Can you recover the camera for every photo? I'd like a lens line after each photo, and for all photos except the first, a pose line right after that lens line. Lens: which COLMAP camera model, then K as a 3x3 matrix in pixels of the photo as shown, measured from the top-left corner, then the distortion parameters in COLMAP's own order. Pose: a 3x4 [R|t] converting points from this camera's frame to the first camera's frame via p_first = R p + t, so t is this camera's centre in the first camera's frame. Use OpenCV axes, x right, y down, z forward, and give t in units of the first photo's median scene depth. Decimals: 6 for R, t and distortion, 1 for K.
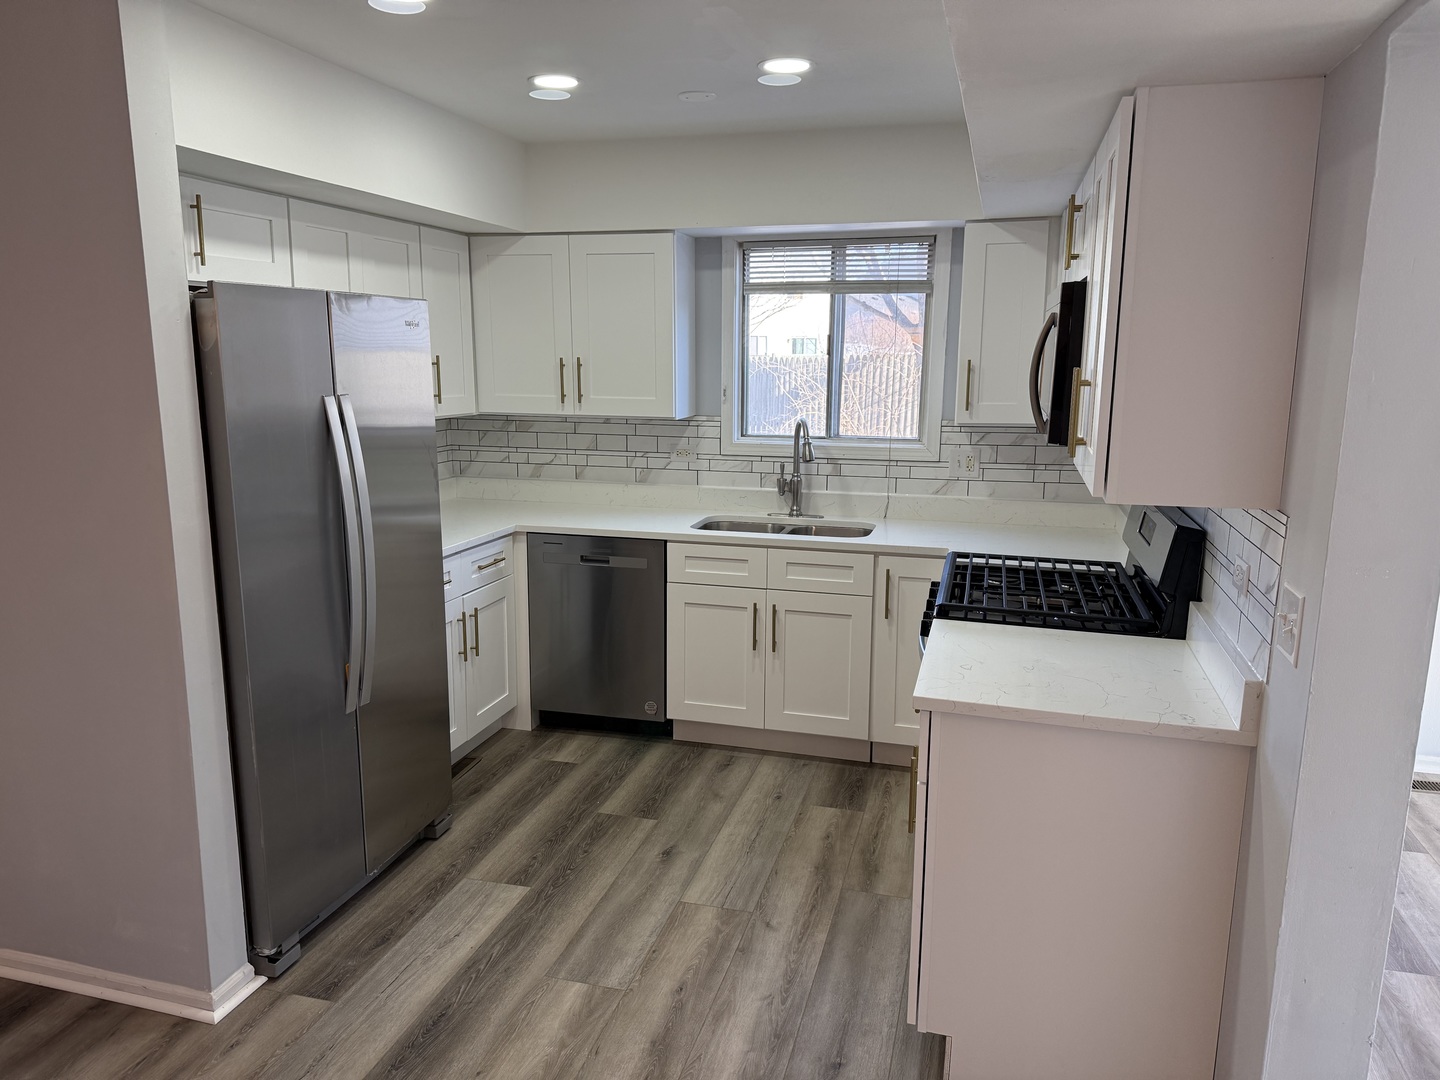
lens RADIAL K [[1009.9, 0, 717.9], [0, 1009.9, 538.8], [0, 0, 1]] dist [-0.001045, -0.010196]
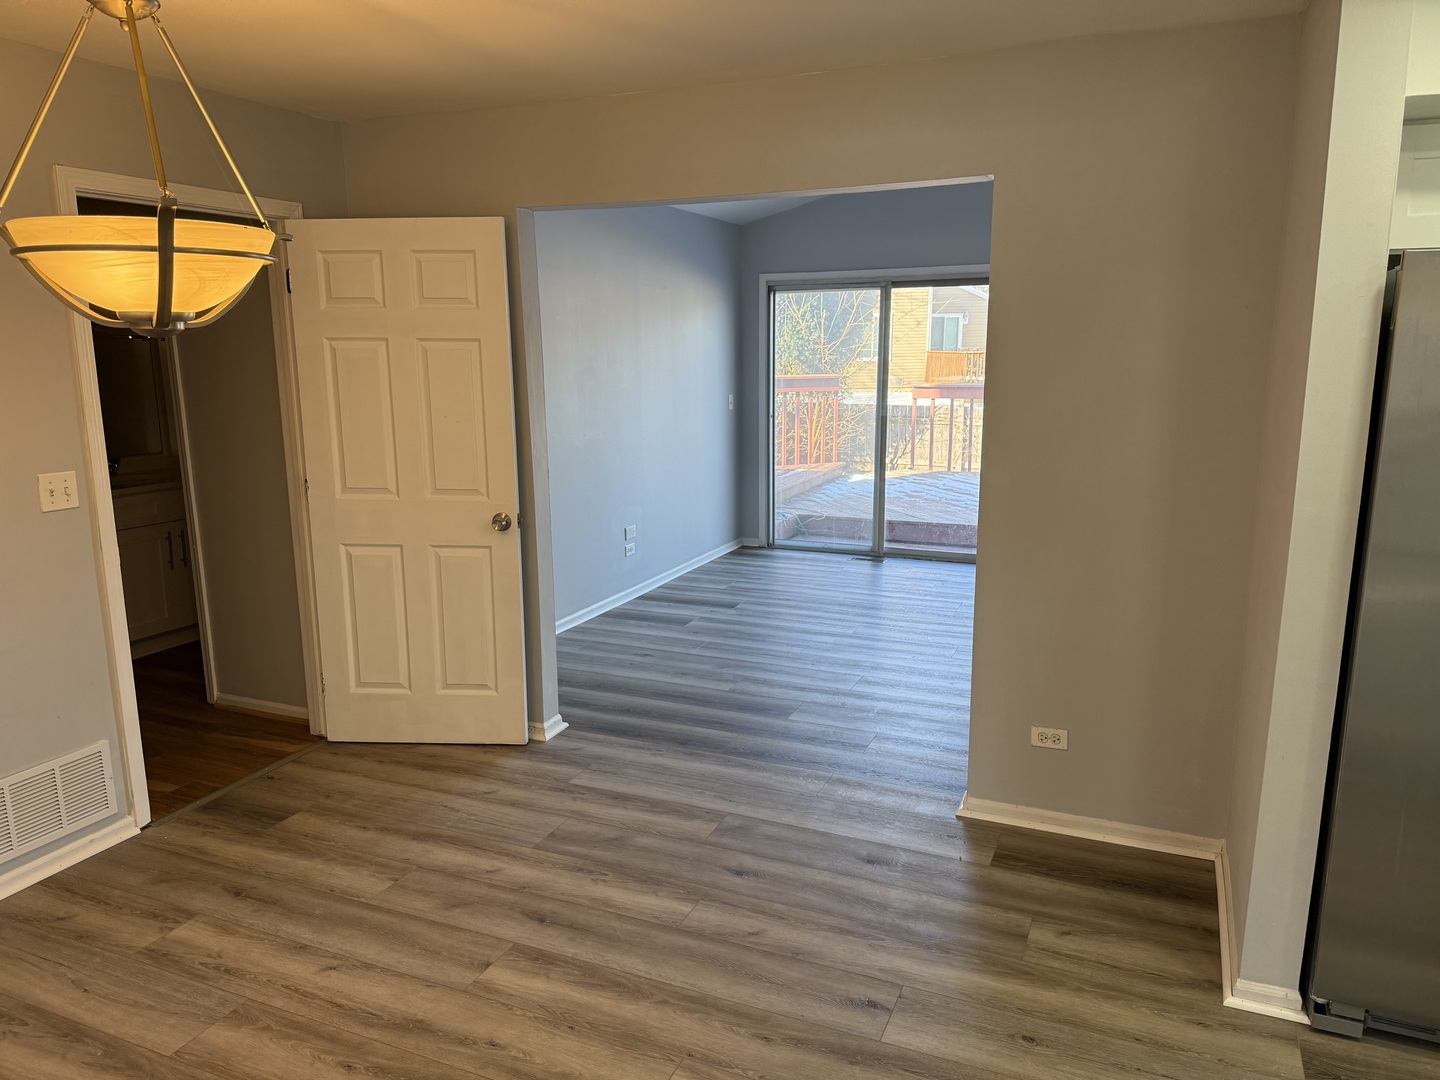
lens RADIAL K [[1009.9, 0, 721.4], [0, 1009.9, 541.5], [0, 0, 1]] dist [-0.001045, -0.010196]
pose [[-0.134453, 0.192380, -0.972066, 0.447325], [-0.182324, 0.959422, 0.215097, -0.081474], [0.974002, 0.206151, -0.093922, 0.513675]]
